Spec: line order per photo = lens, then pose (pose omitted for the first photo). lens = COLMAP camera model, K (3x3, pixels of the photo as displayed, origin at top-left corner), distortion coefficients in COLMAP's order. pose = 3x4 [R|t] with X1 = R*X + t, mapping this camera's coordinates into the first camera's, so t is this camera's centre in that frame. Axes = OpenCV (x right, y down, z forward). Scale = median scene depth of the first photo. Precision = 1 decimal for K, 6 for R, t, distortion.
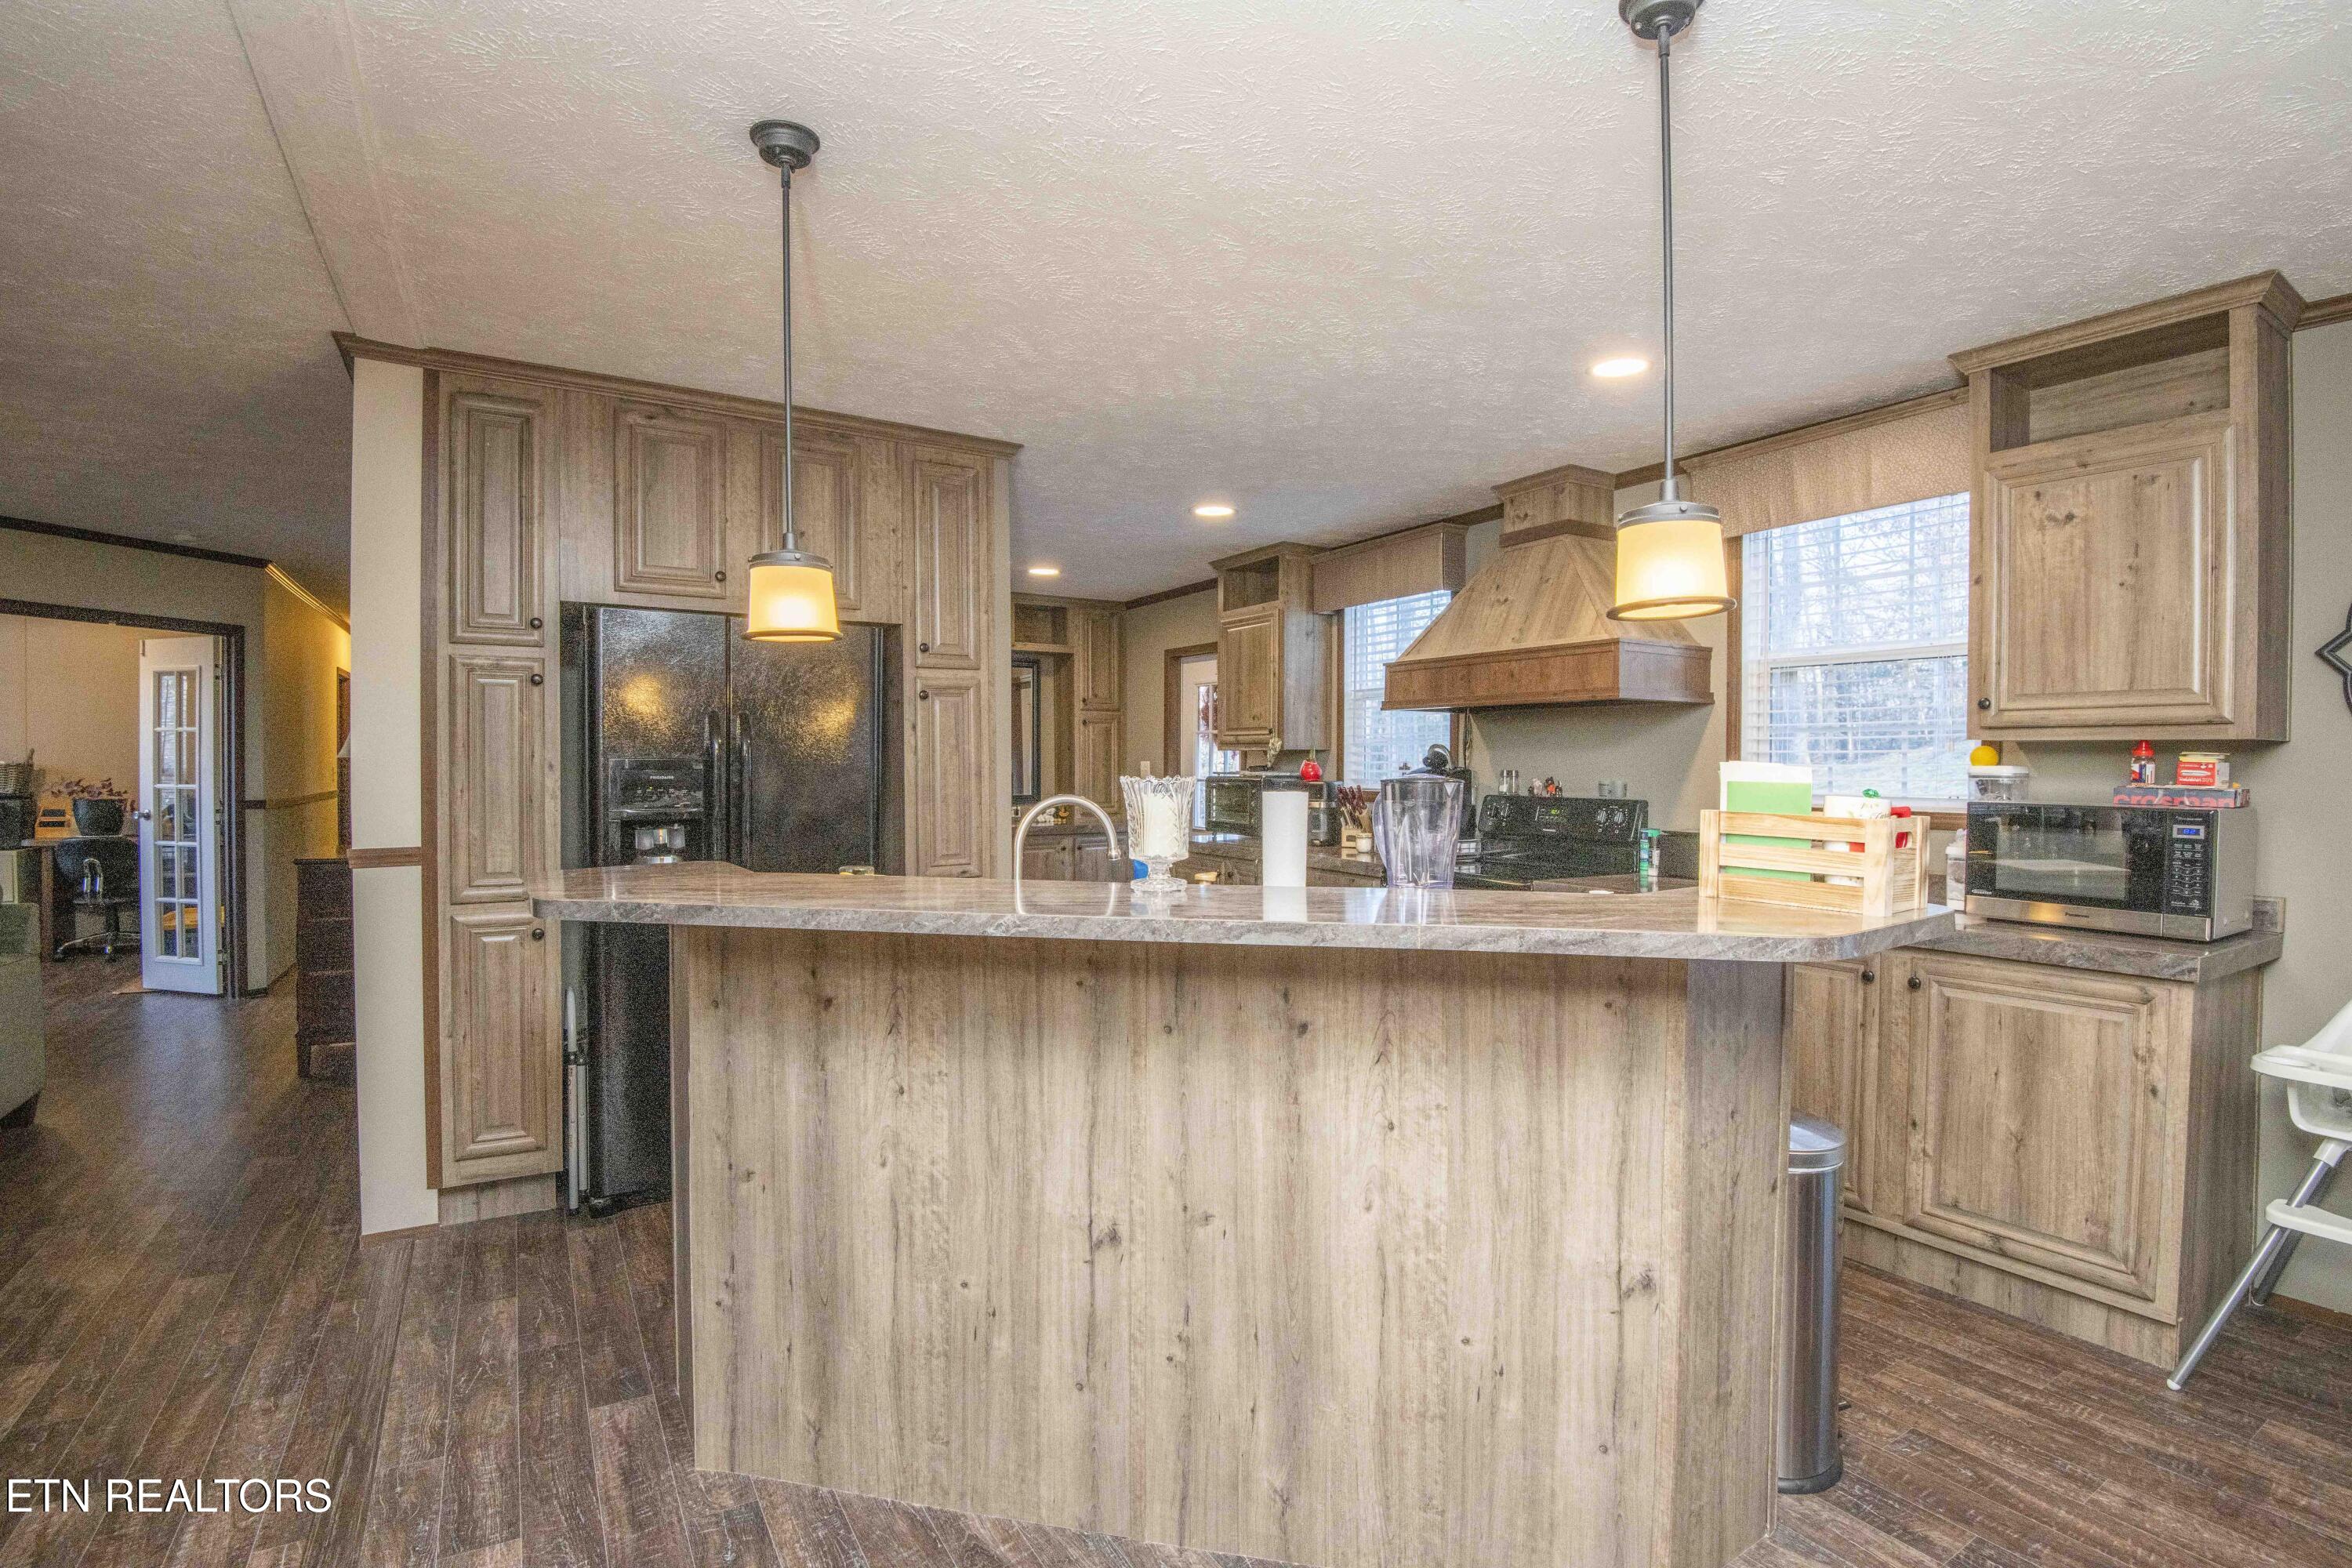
lens RADIAL K [[1083.5, 0, 1185.8], [0, 1083.5, 782.1], [0, 0, 1]] dist [-0.024226, -0.011525]
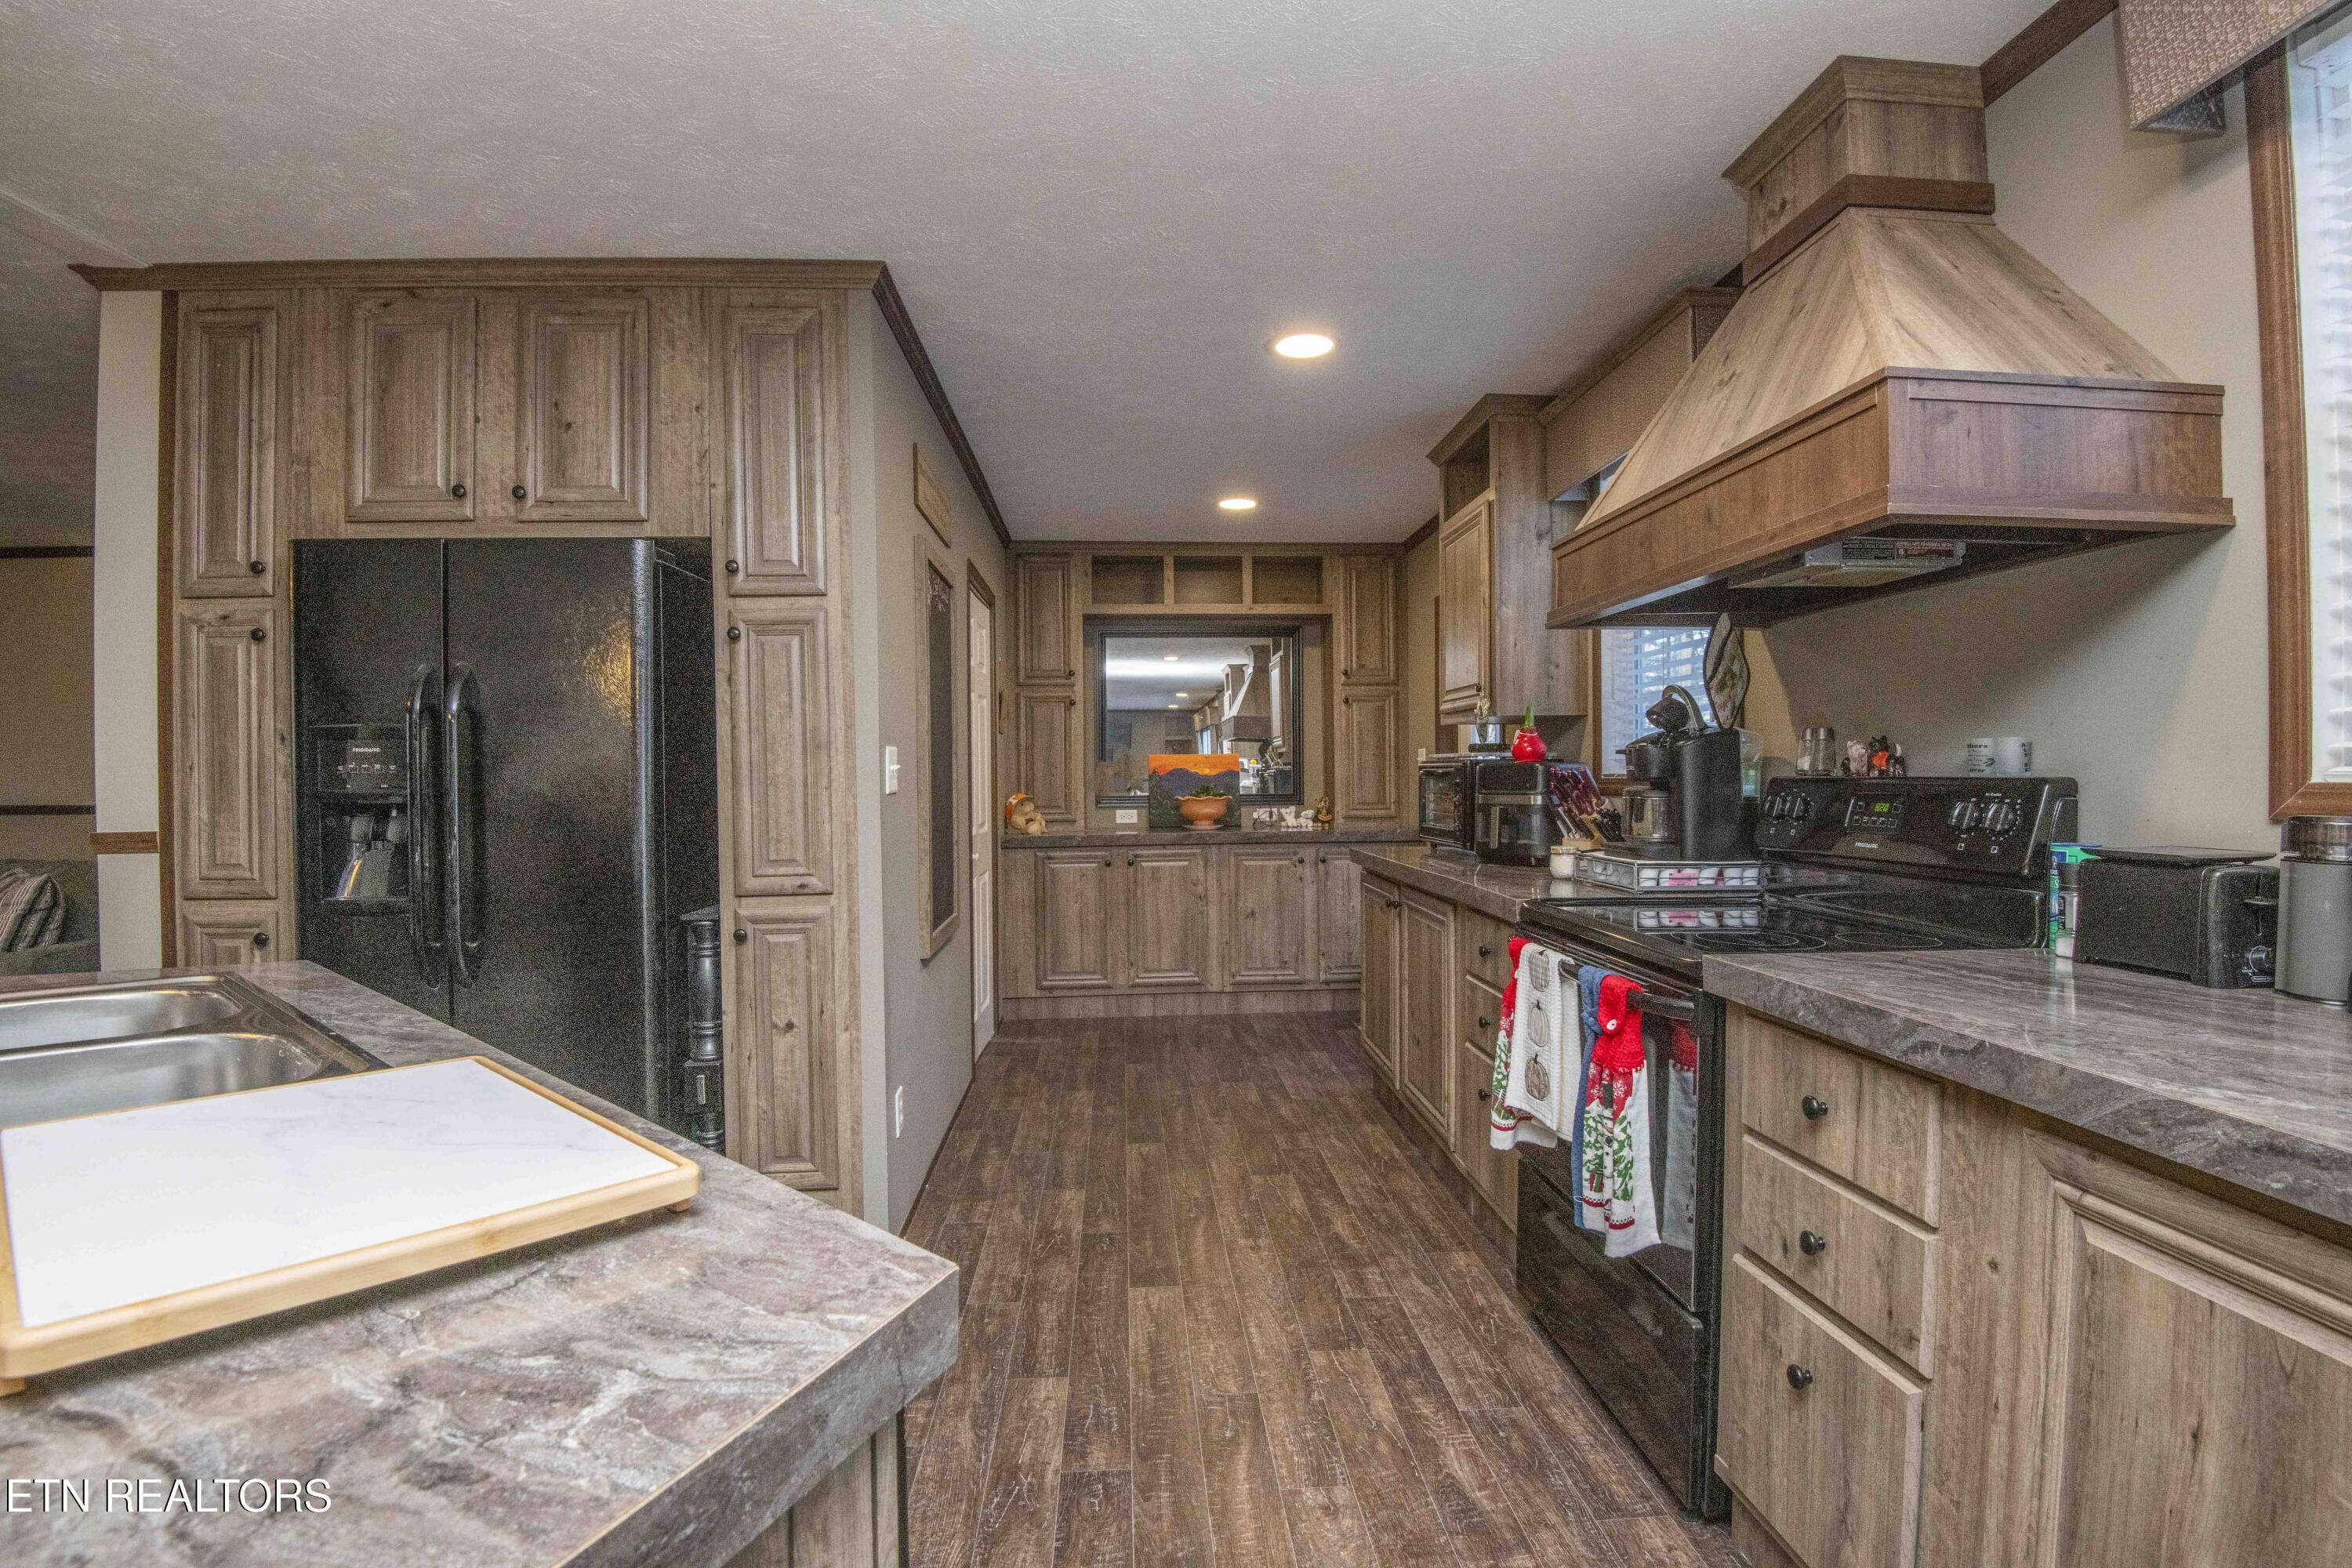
lens RADIAL K [[1083.5, 0, 1189.4], [0, 1083.5, 790.8], [0, 0, 1]] dist [-0.024226, -0.011525]
pose [[0.882122, -0.003519, -0.471009, 0.356053], [0.002353, 0.999993, -0.003064, 0.025283], [0.471016, 0.001594, 0.882123, 0.520797]]
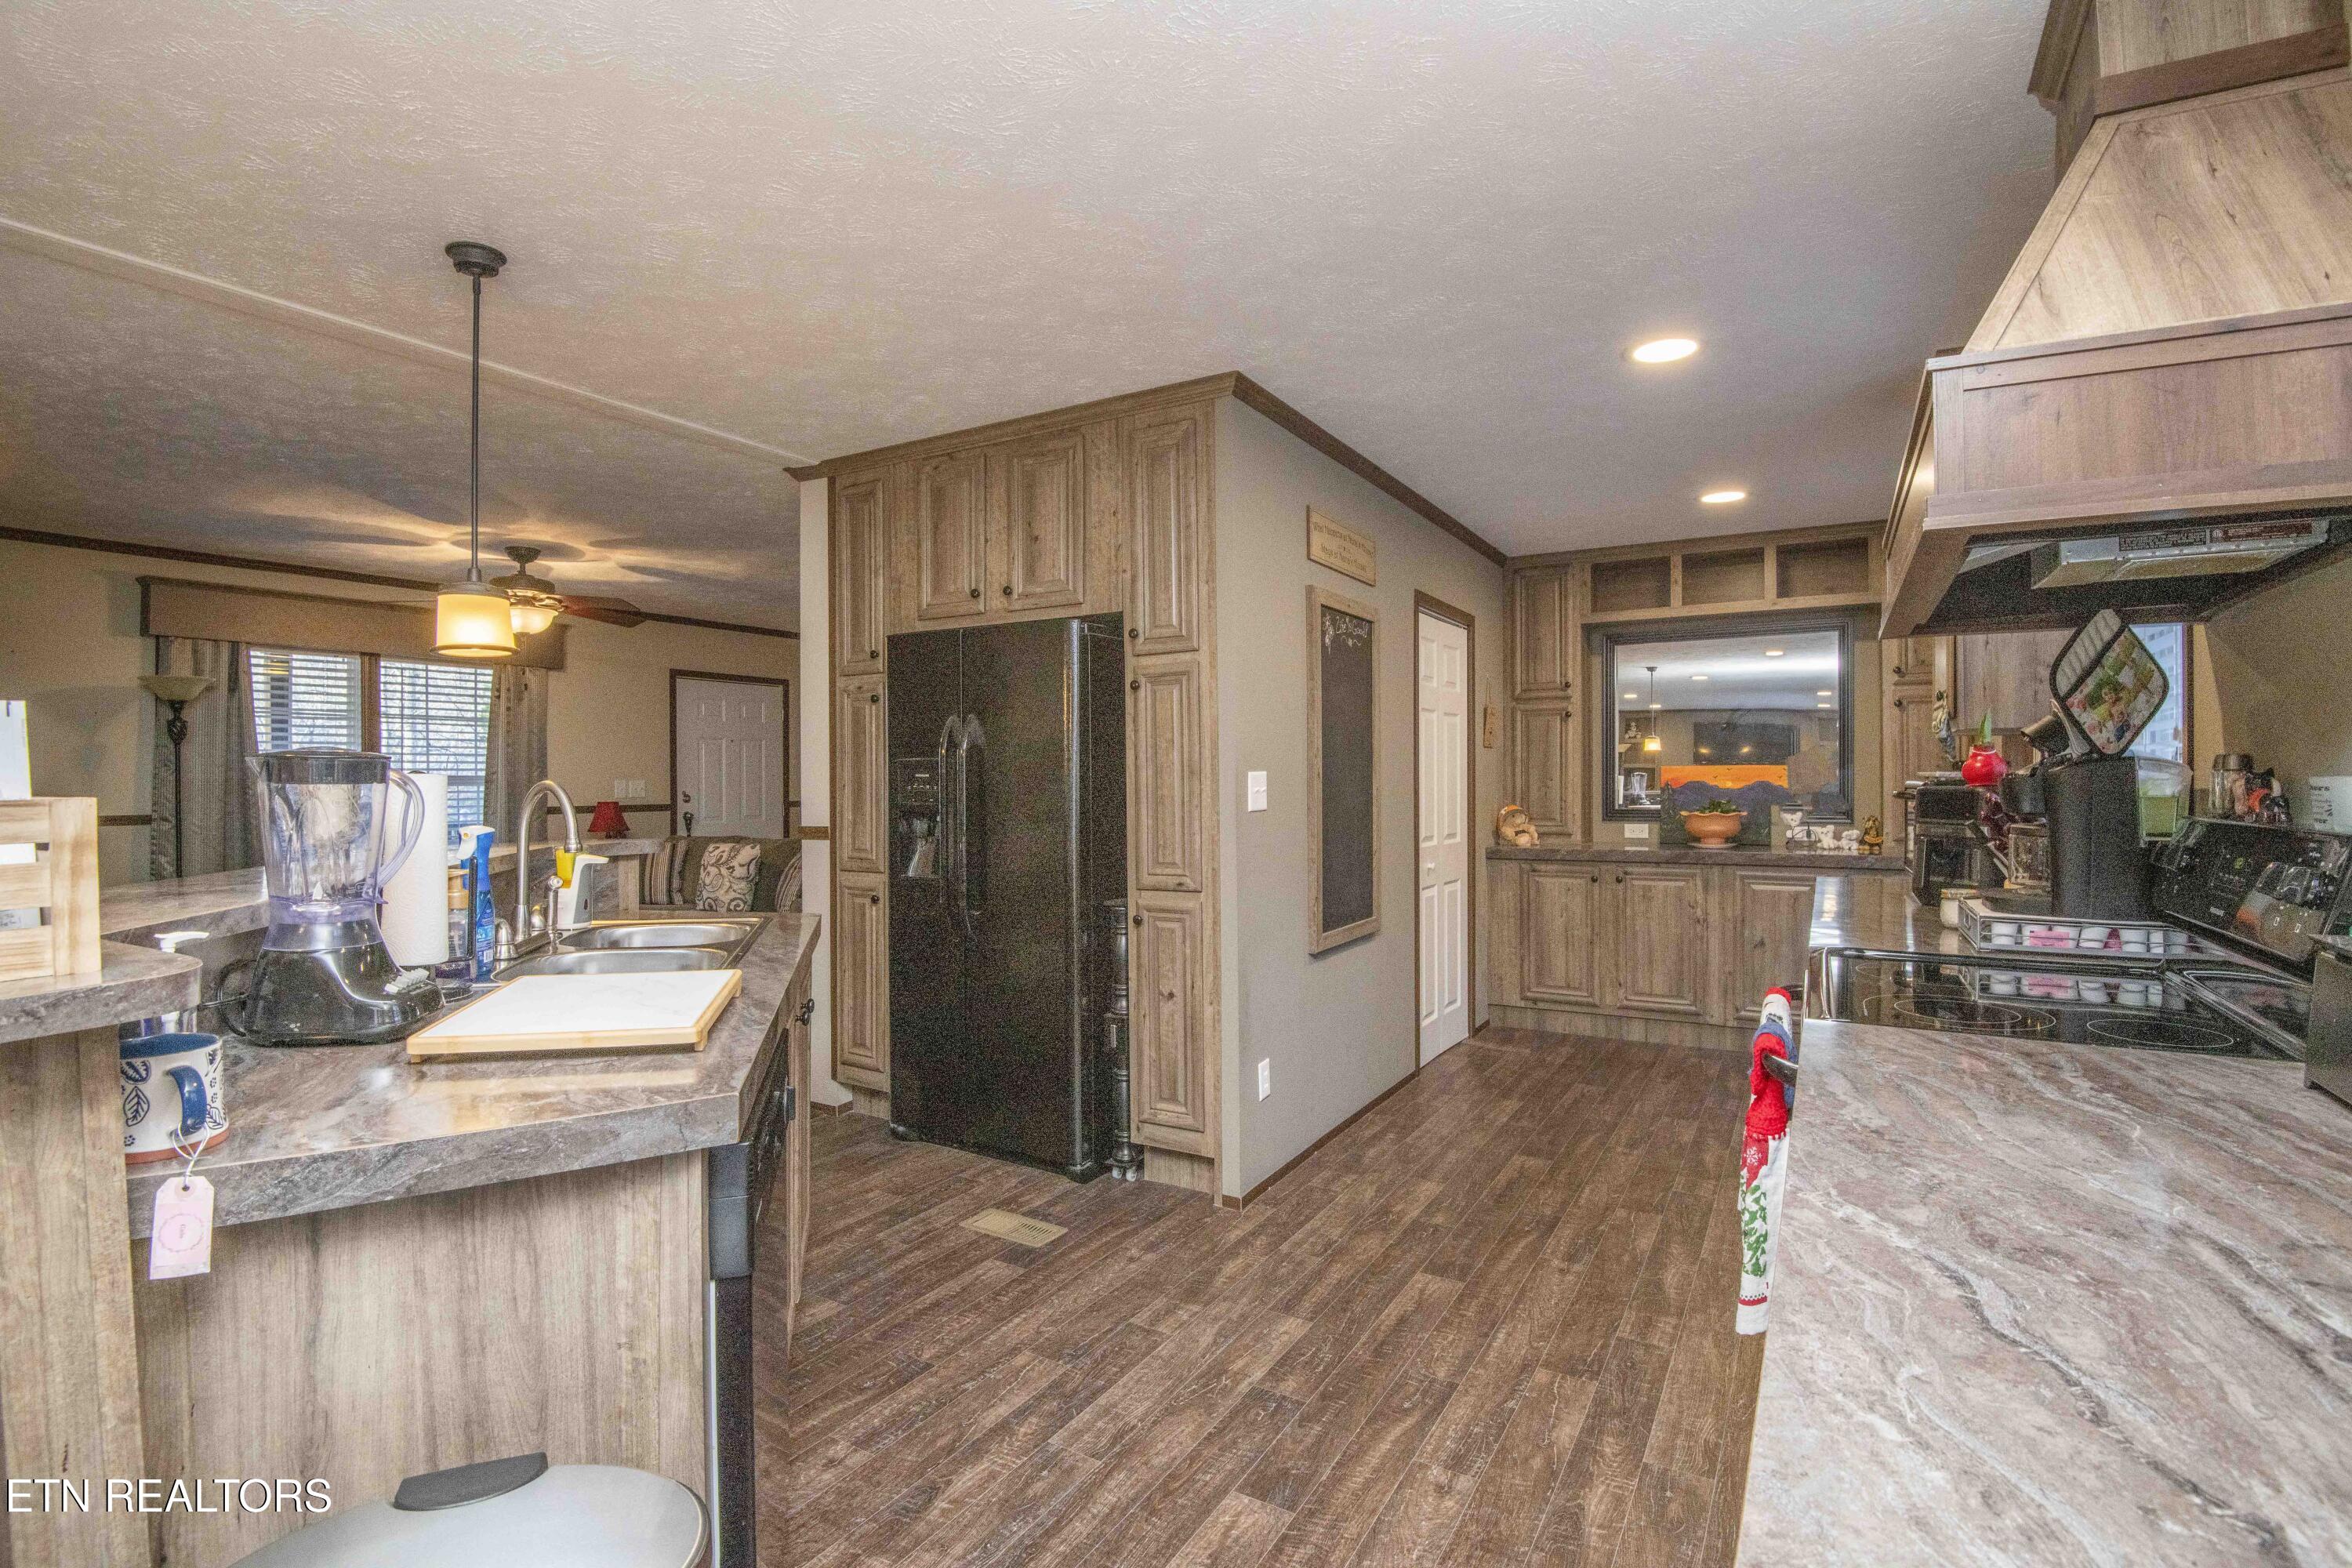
lens RADIAL K [[1083.5, 0, 1185.2], [0, 1083.5, 791.9], [0, 0, 1]] dist [-0.024226, -0.011525]
pose [[0.459393, 0.005523, -0.888216, 0.593630], [-0.011090, 0.999938, 0.000482, 0.008351], [0.888164, 0.009628, 0.459426, 0.624108]]
